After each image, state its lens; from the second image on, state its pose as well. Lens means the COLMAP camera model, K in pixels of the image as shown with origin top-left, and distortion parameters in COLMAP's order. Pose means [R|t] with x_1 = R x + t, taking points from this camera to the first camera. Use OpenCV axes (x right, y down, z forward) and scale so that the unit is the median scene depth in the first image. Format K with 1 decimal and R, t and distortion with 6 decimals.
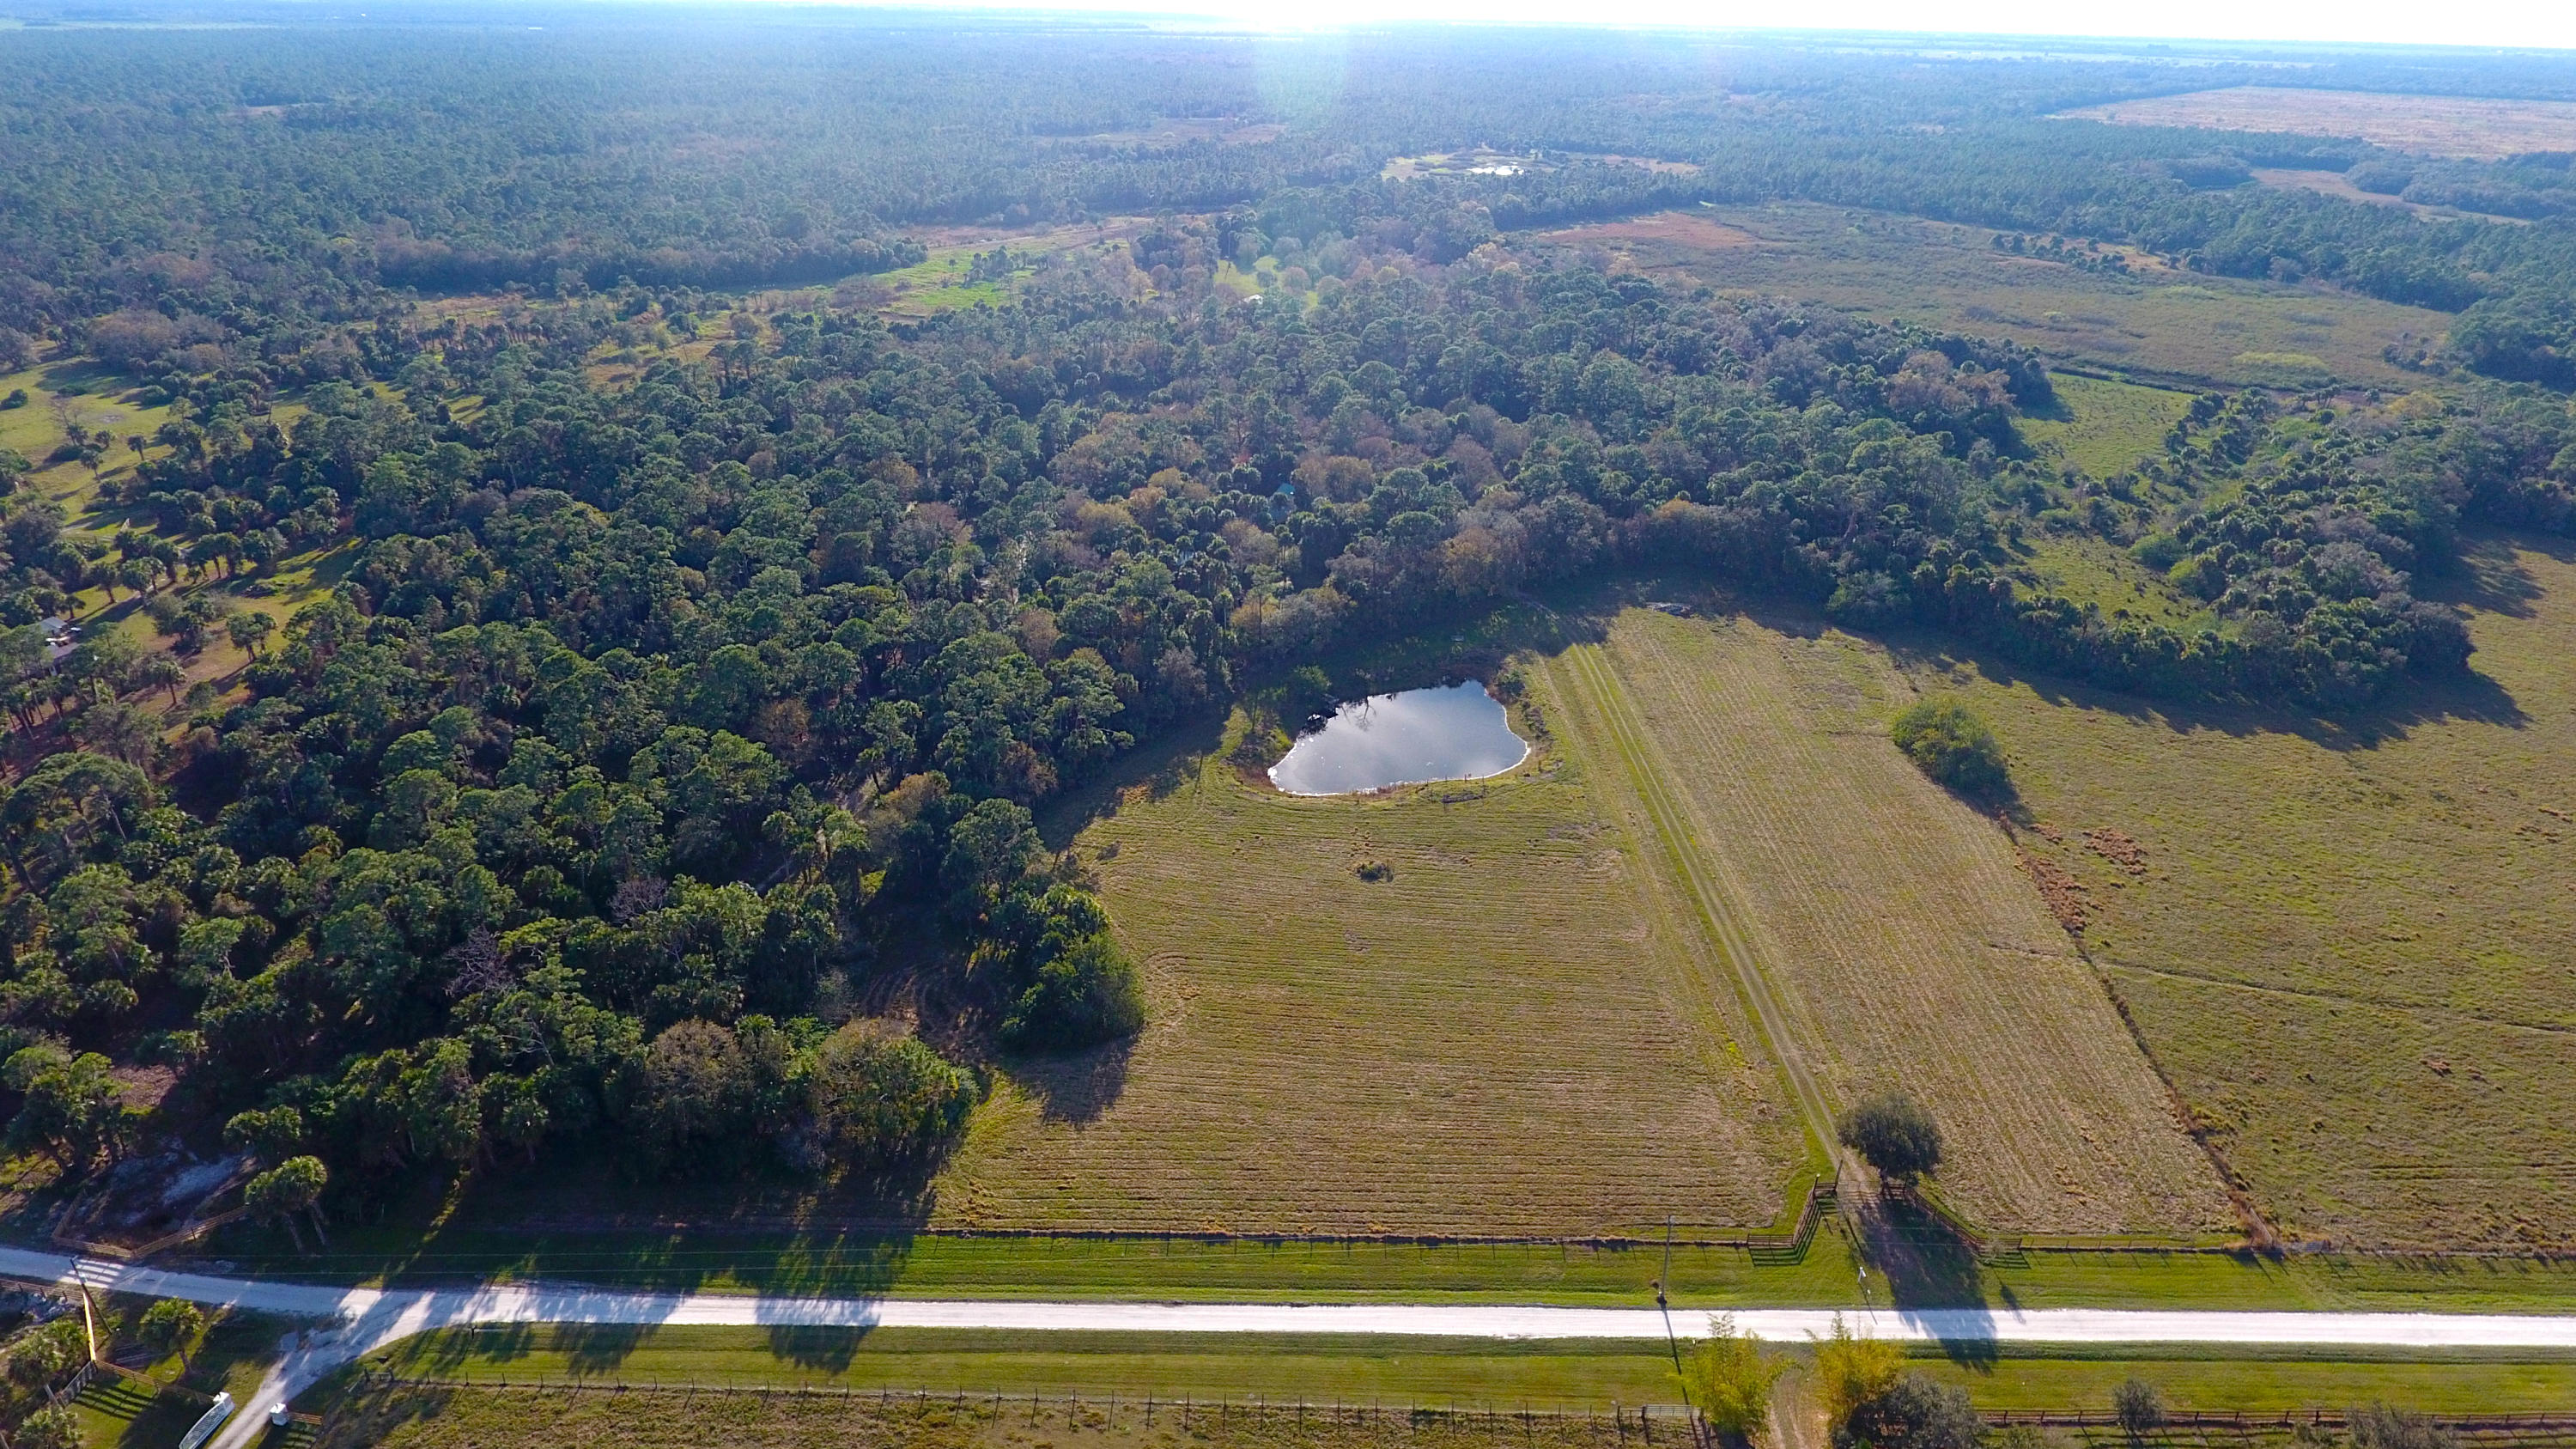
lens RADIAL K [[1515.7, 0, 1288.0], [0, 1515.7, 724.5], [0, 0, 1]] dist [-0.002767, -0.001053]
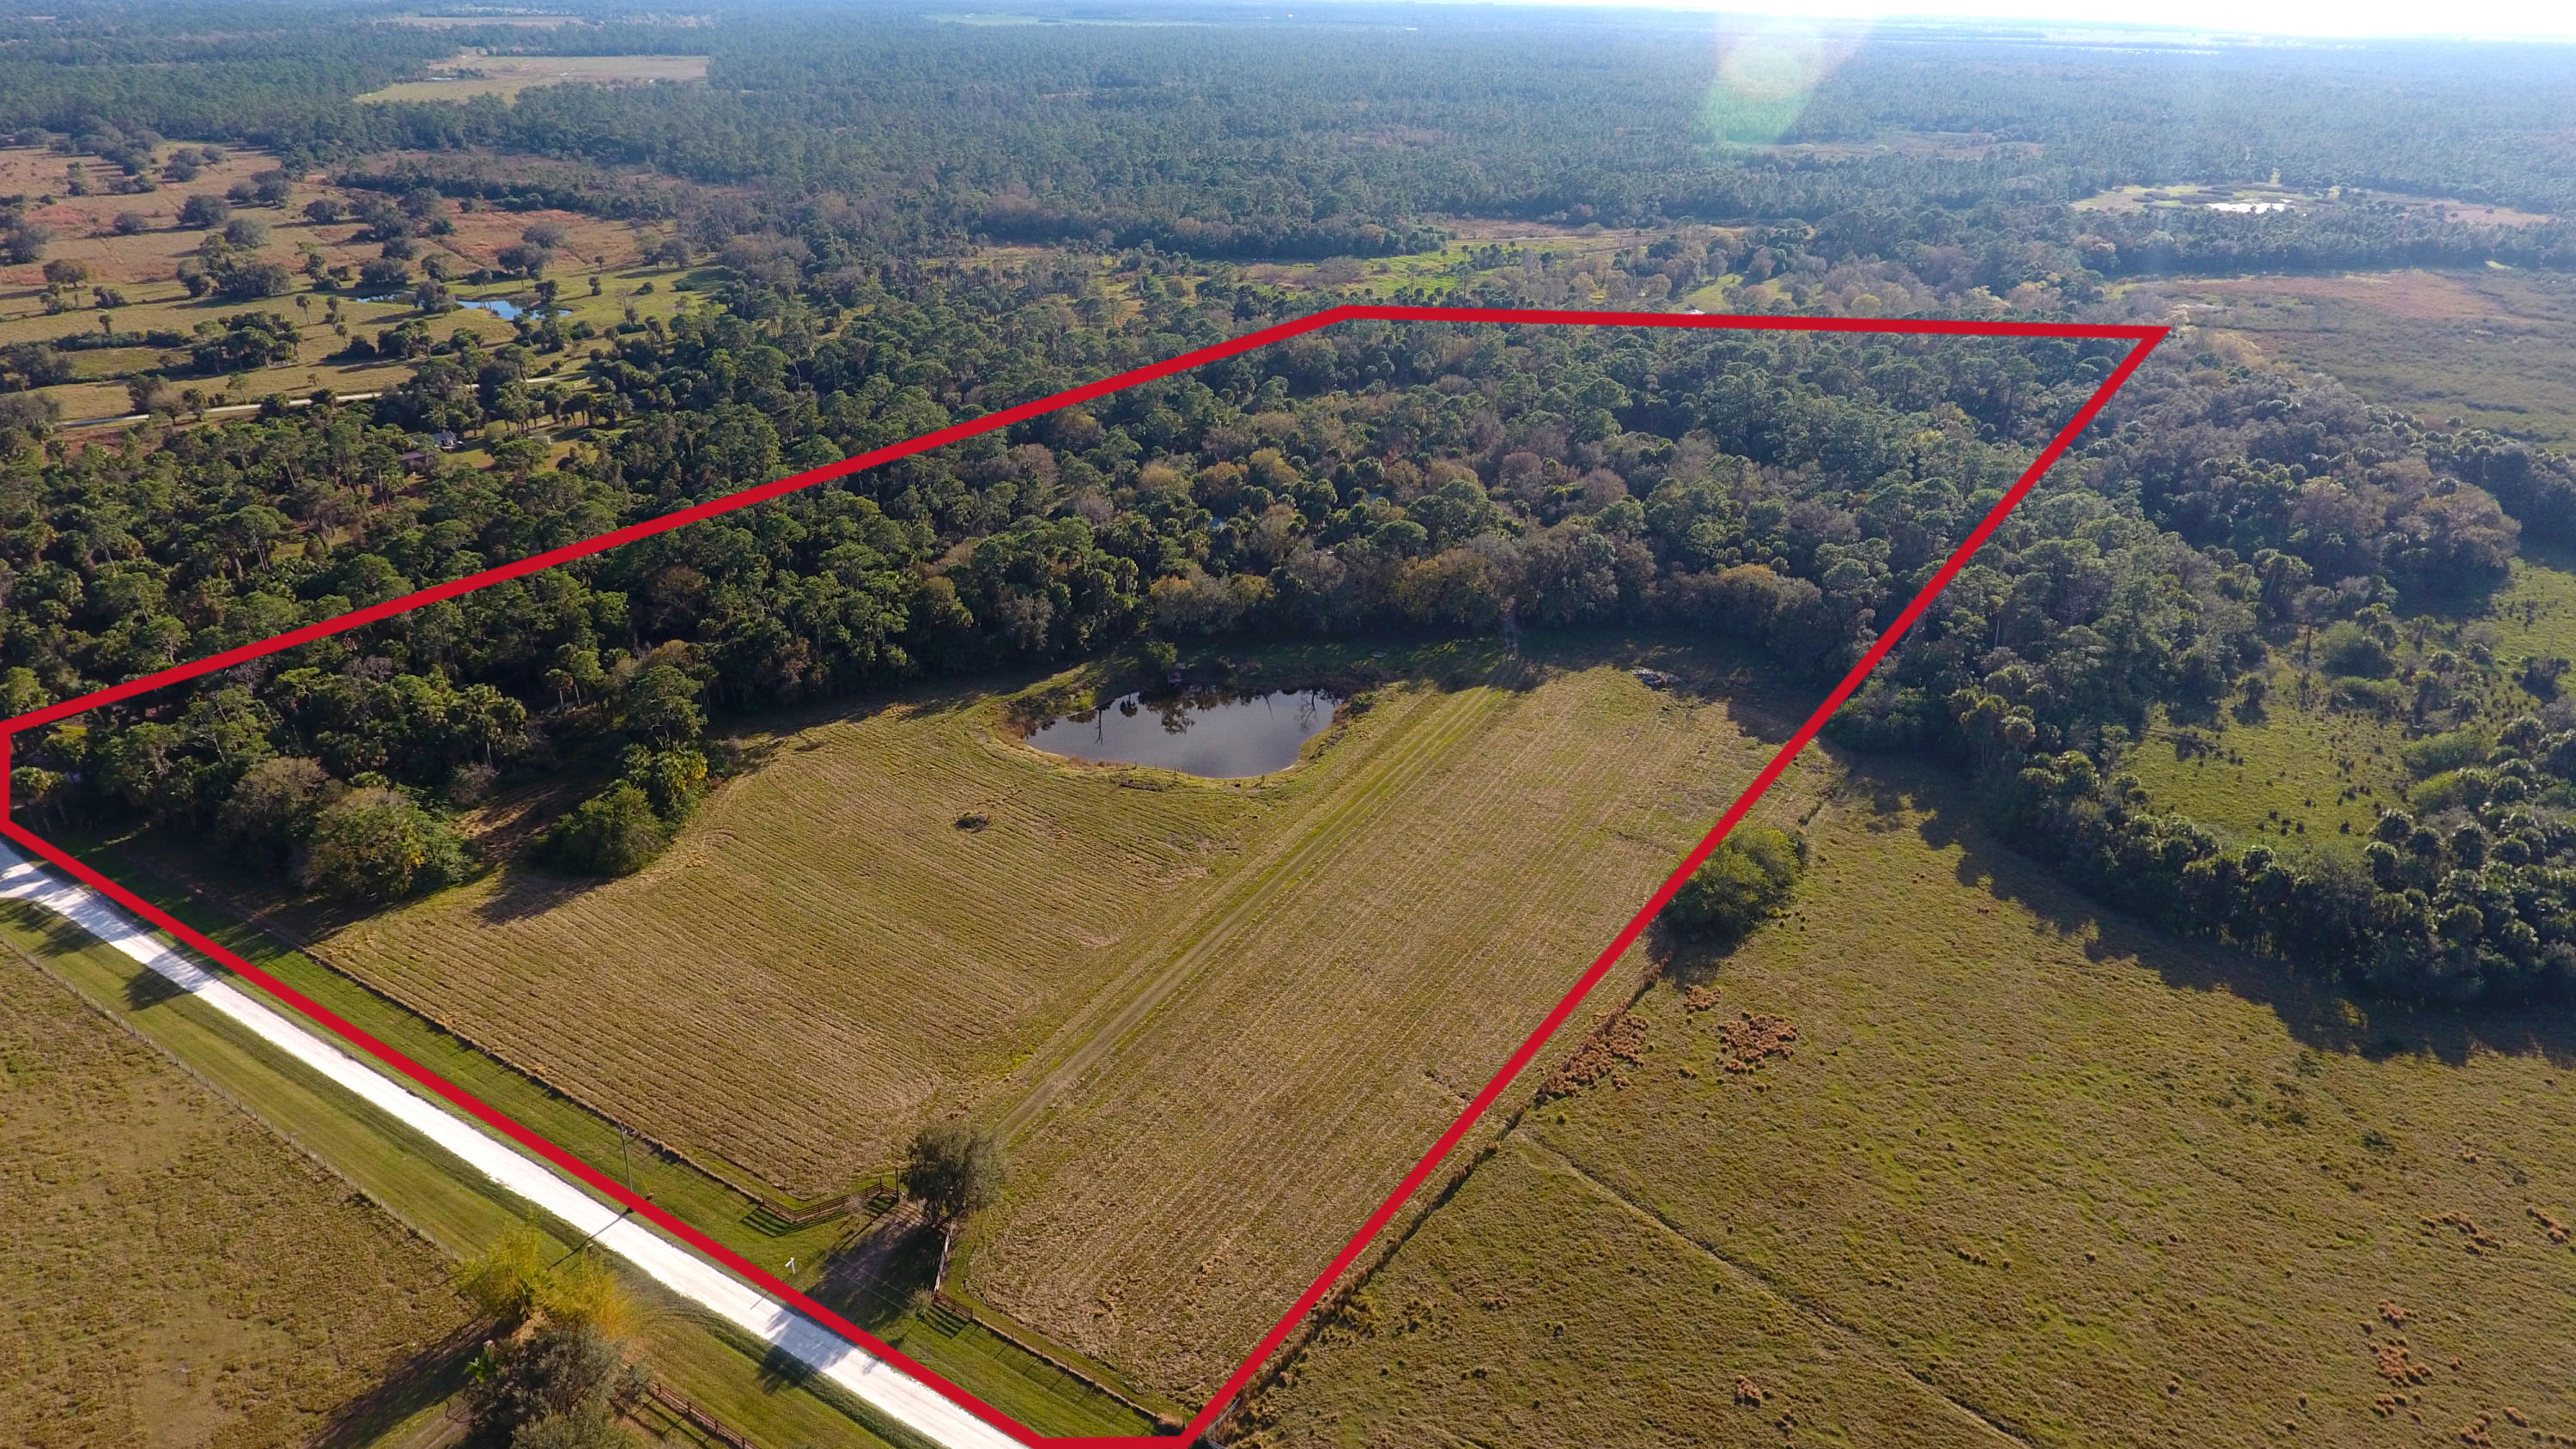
lens RADIAL K [[1521.1, 0, 1262.2], [0, 1521.1, 722.8], [0, 0, 1]] dist [-0.002756, -0.001526]
pose [[0.854151, 0.222272, -0.470129, 0.796789], [-0.224688, 0.973052, 0.051826, -0.076210], [0.468980, 0.061366, 0.881075, 0.198672]]
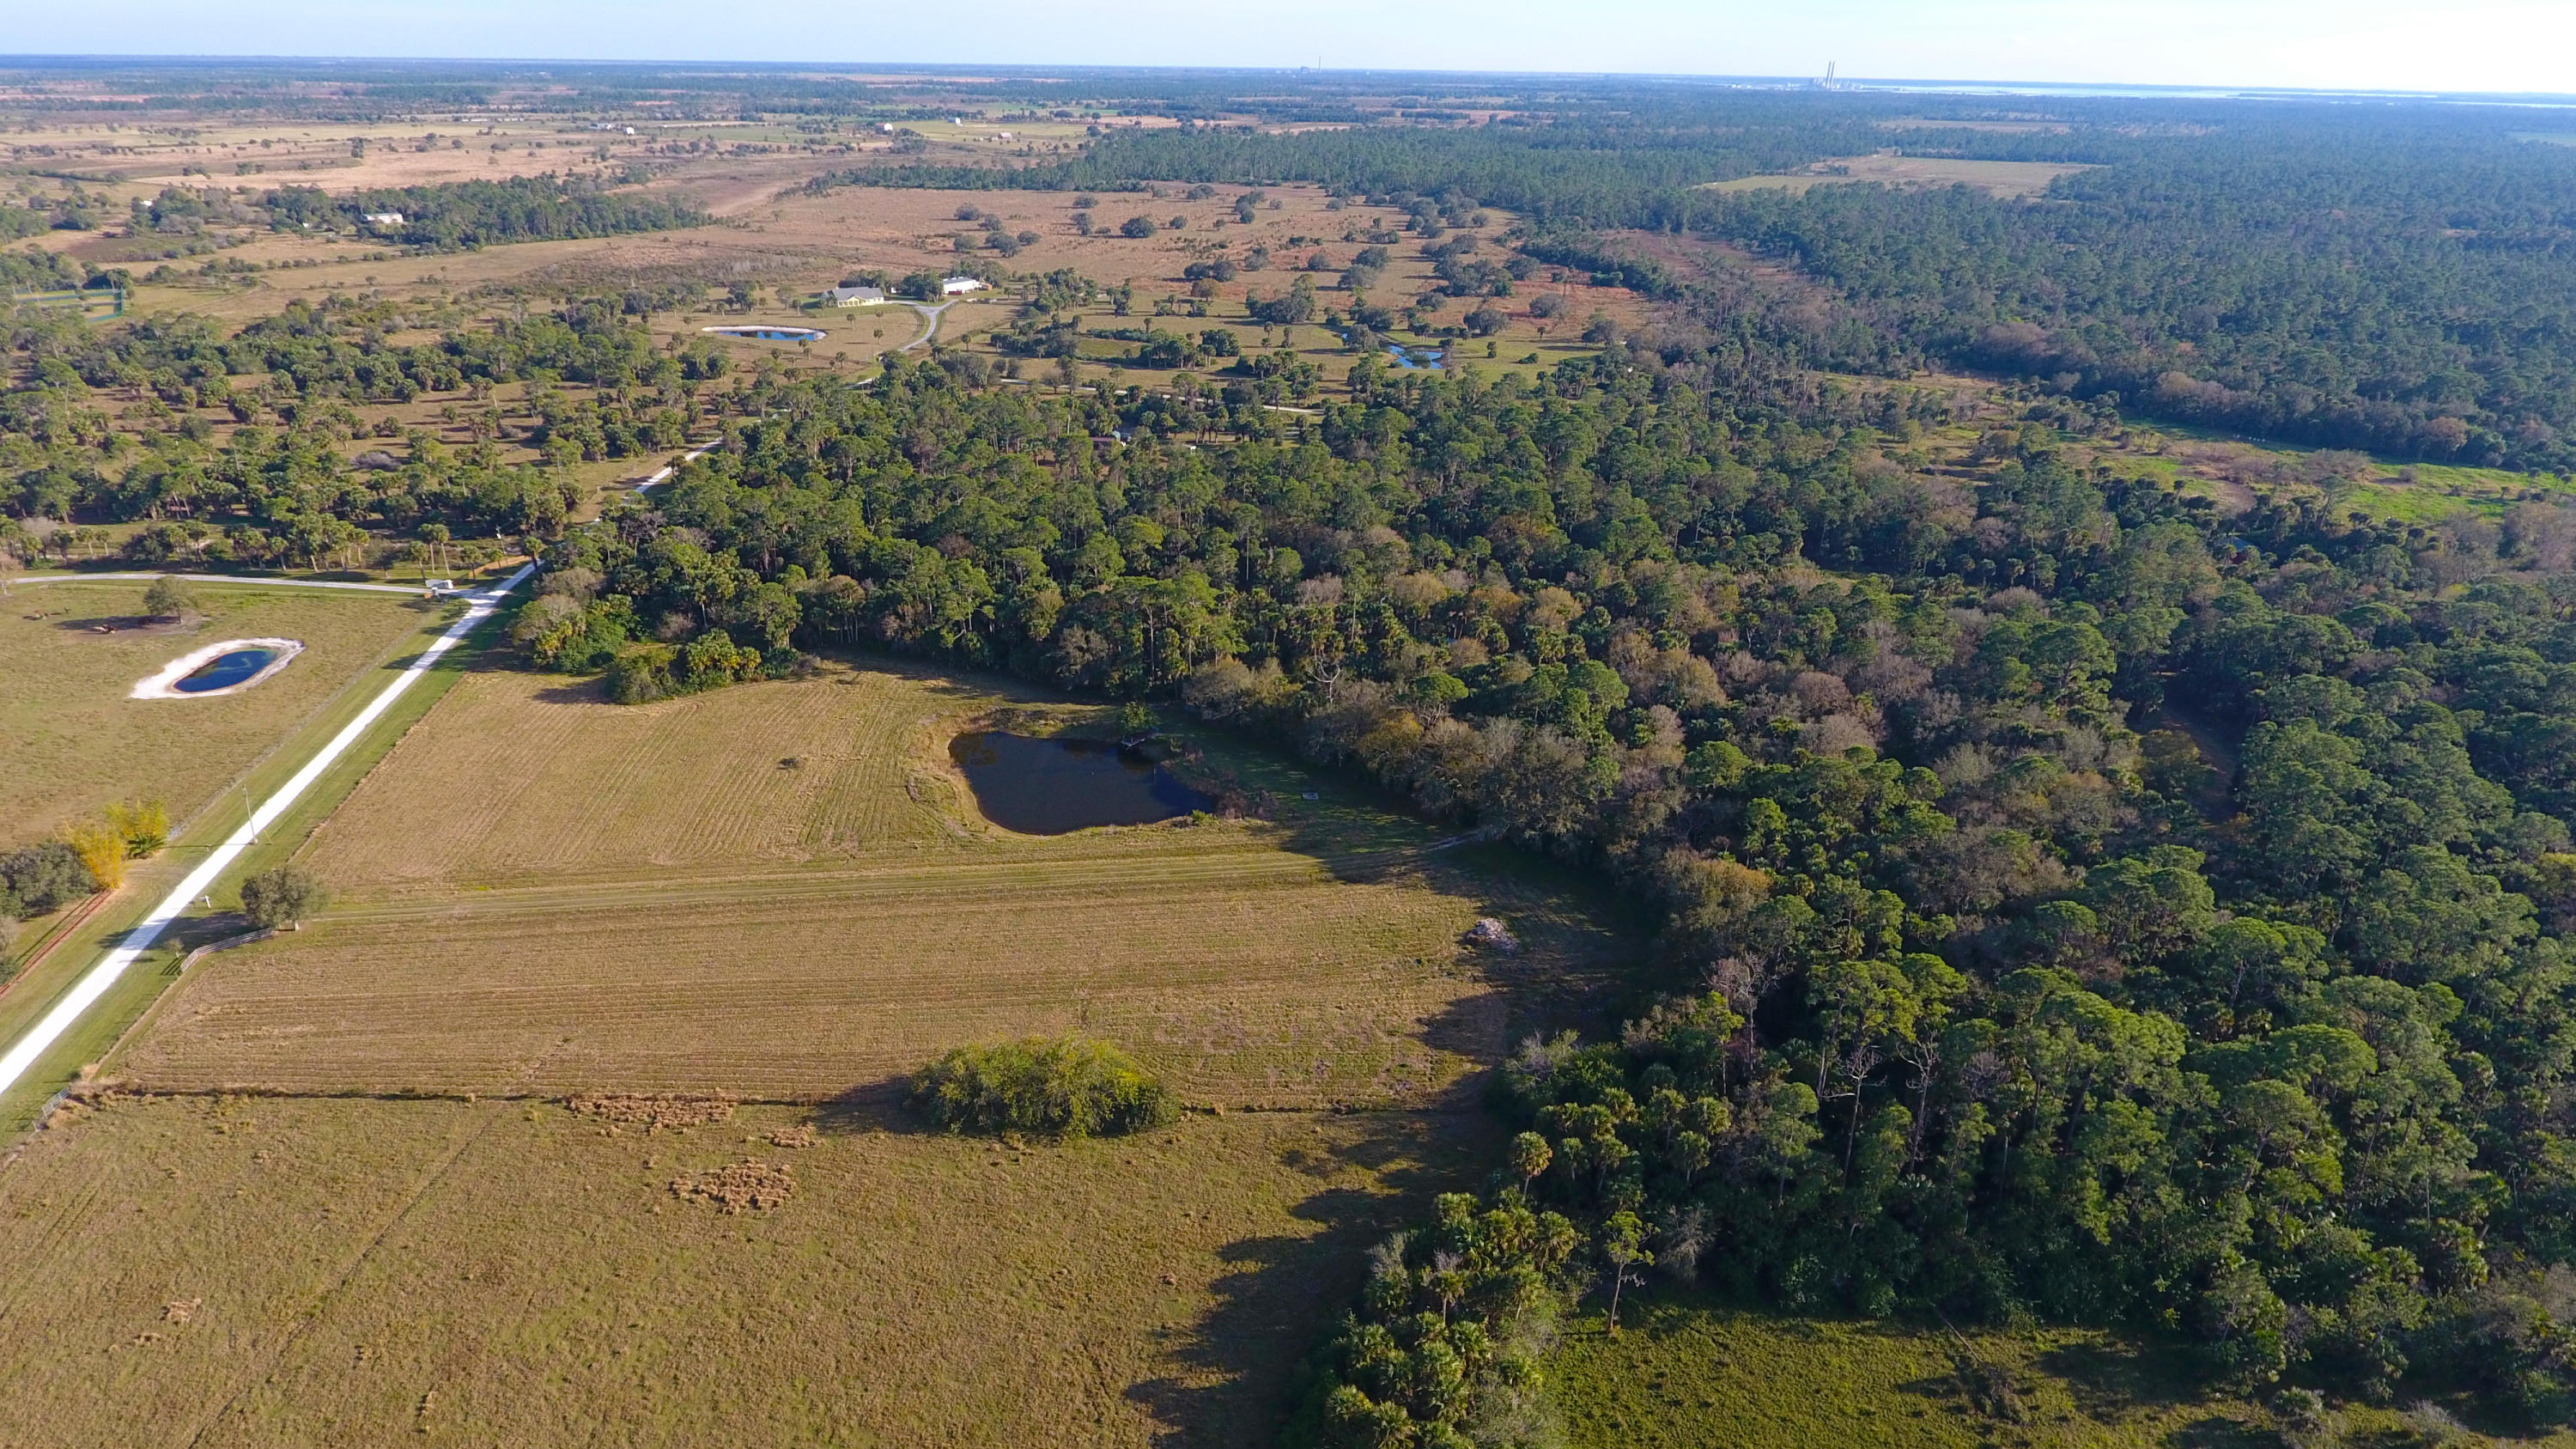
lens RADIAL K [[1521.1, 0, 1262.2], [0, 1521.1, 722.8], [0, 0, 1]] dist [-0.002756, -0.001526]
pose [[0.123561, 0.379116, -0.917063, 1.410461], [-0.440715, 0.848969, 0.291586, -0.529117], [0.889103, 0.368134, 0.271981, 1.130058]]
